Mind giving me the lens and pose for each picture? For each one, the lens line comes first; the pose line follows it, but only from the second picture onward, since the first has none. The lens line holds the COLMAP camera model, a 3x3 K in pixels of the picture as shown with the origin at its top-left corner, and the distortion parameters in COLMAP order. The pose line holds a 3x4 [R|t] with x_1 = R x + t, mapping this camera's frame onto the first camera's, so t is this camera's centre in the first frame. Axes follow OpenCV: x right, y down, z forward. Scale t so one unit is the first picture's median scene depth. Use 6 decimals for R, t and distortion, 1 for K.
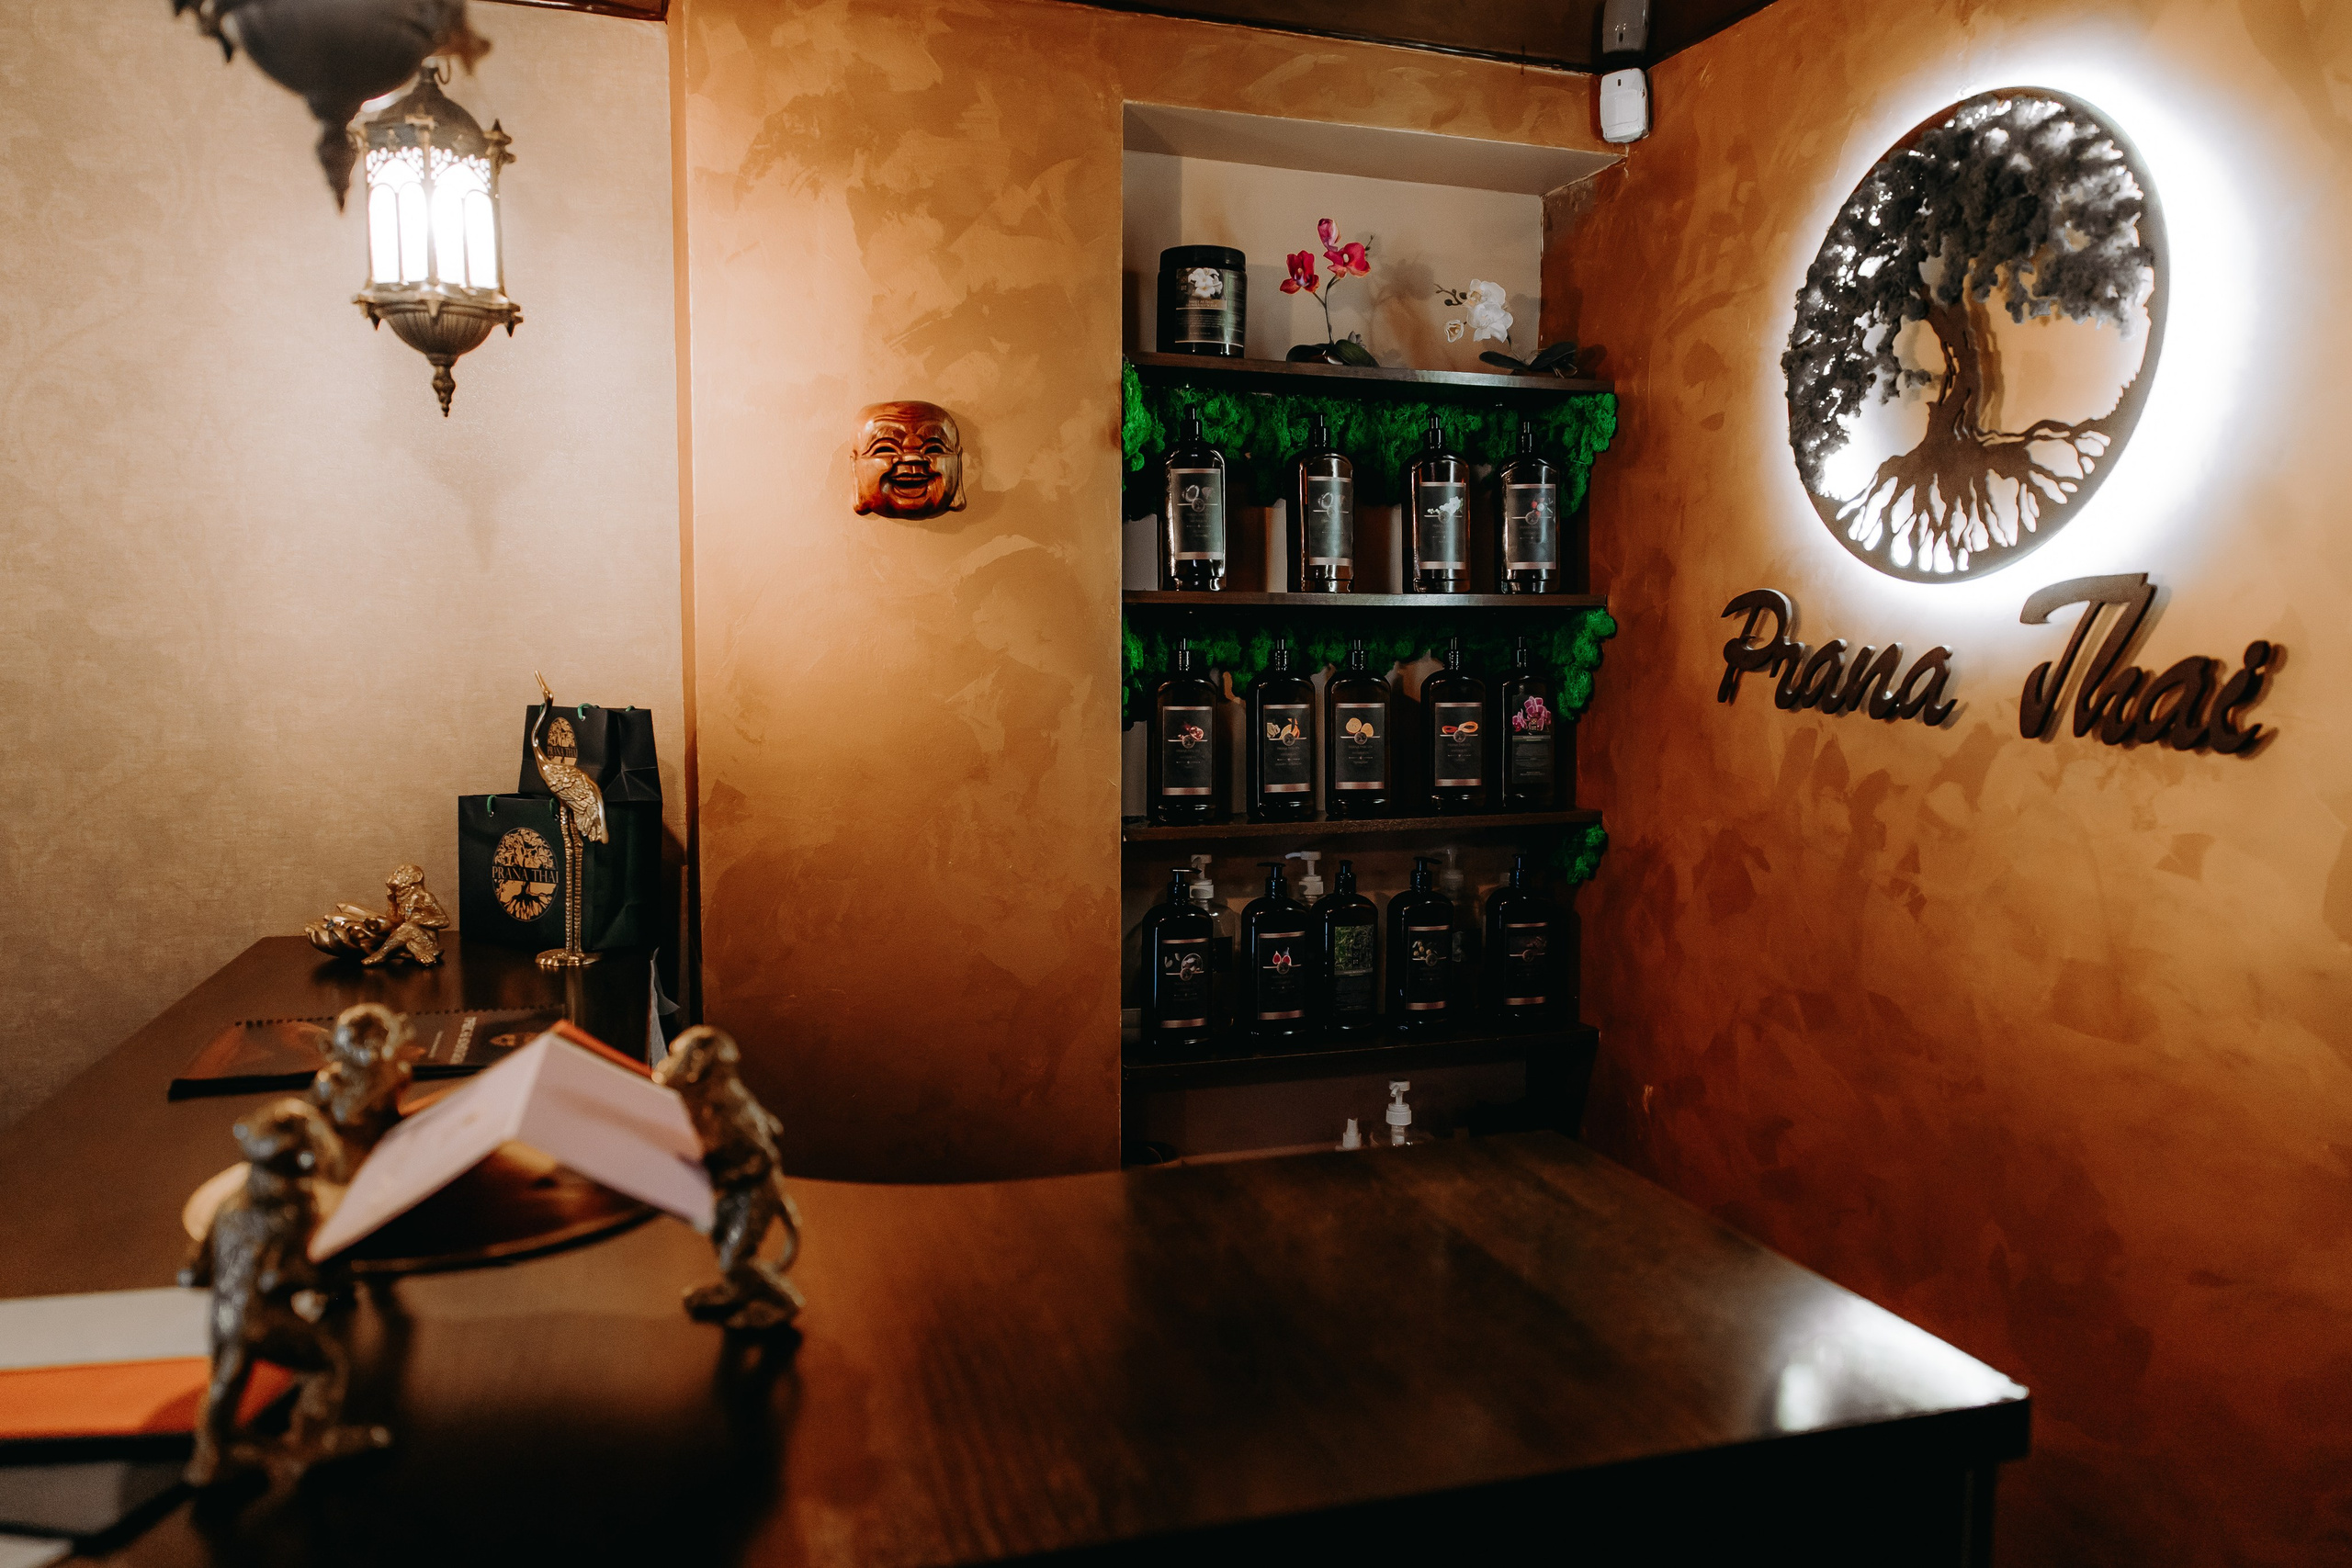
lens RADIAL K [[1684.3, 0, 1141.2], [0, 1684.3, 811.4], [0, 0, 1]] dist [-0.001606, 0.002508]
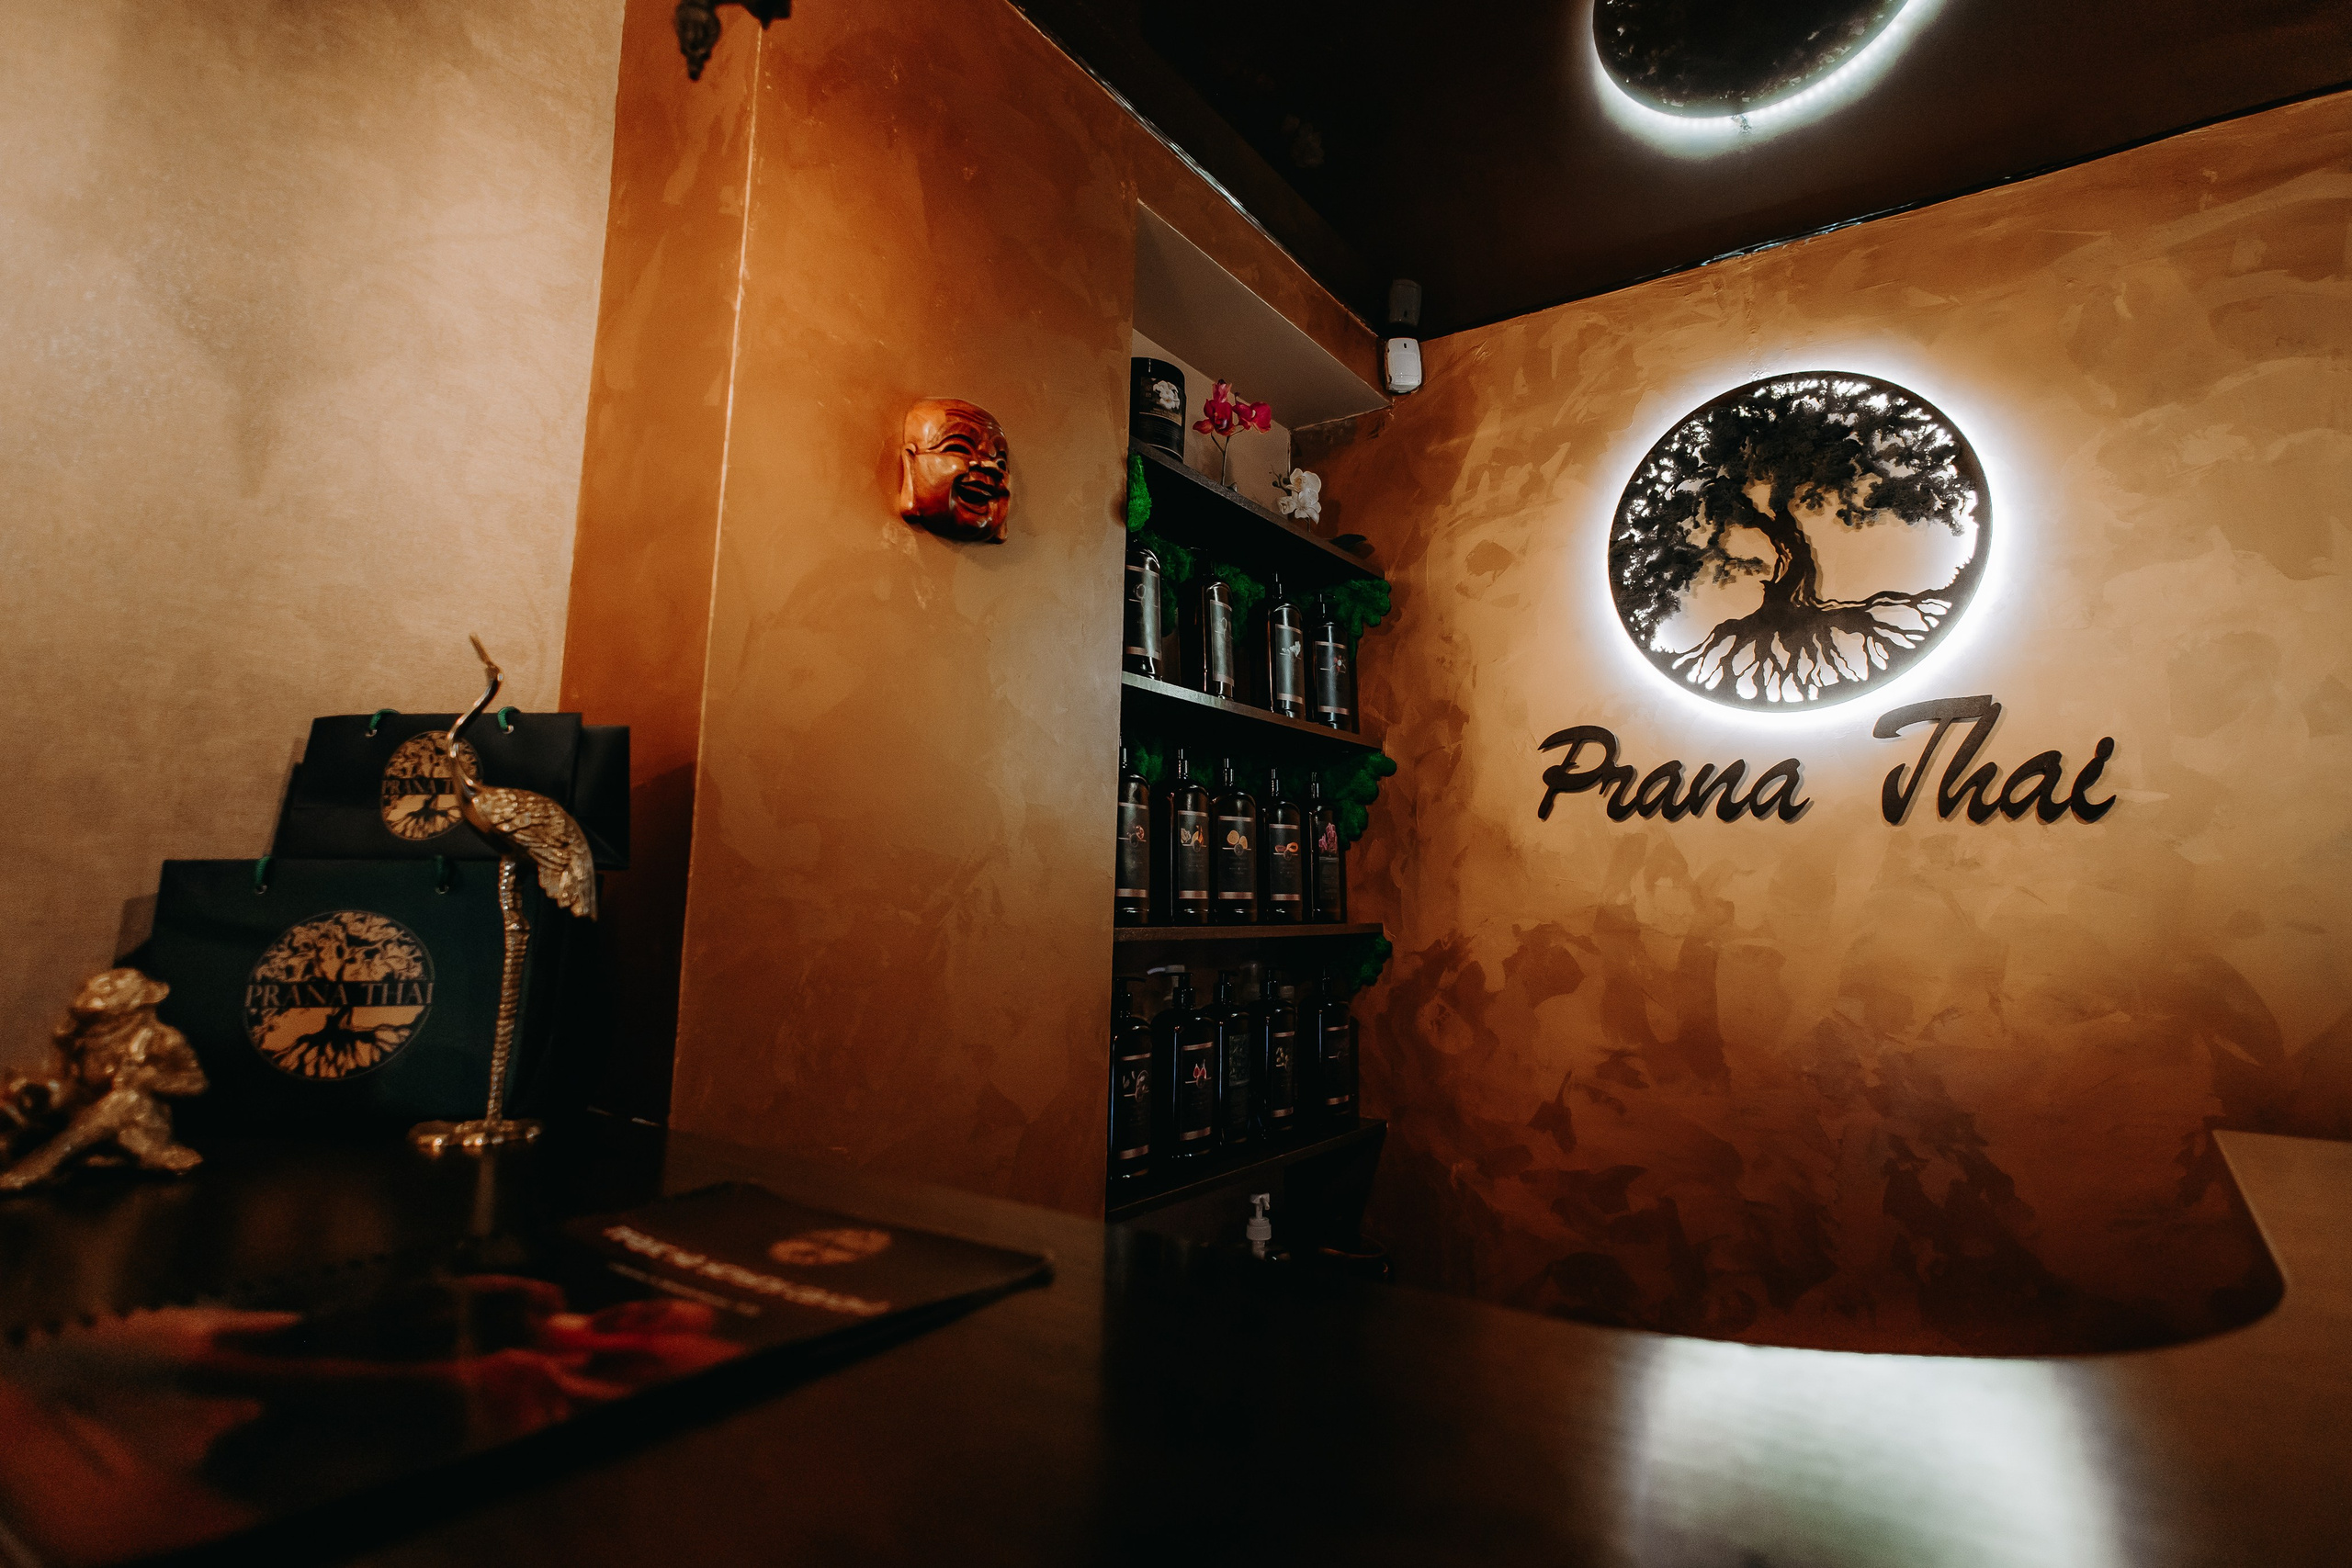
lens RADIAL K [[1181.5, 0, 1212.9], [0, 1181.5, 735.1], [0, 0, 1]] dist [0.007635, -0.001036]
pose [[0.785071, 0.096716, 0.611808, -0.435126], [0.052250, 0.973873, -0.221000, 0.062814], [-0.617198, 0.205468, 0.759506, 0.558899]]
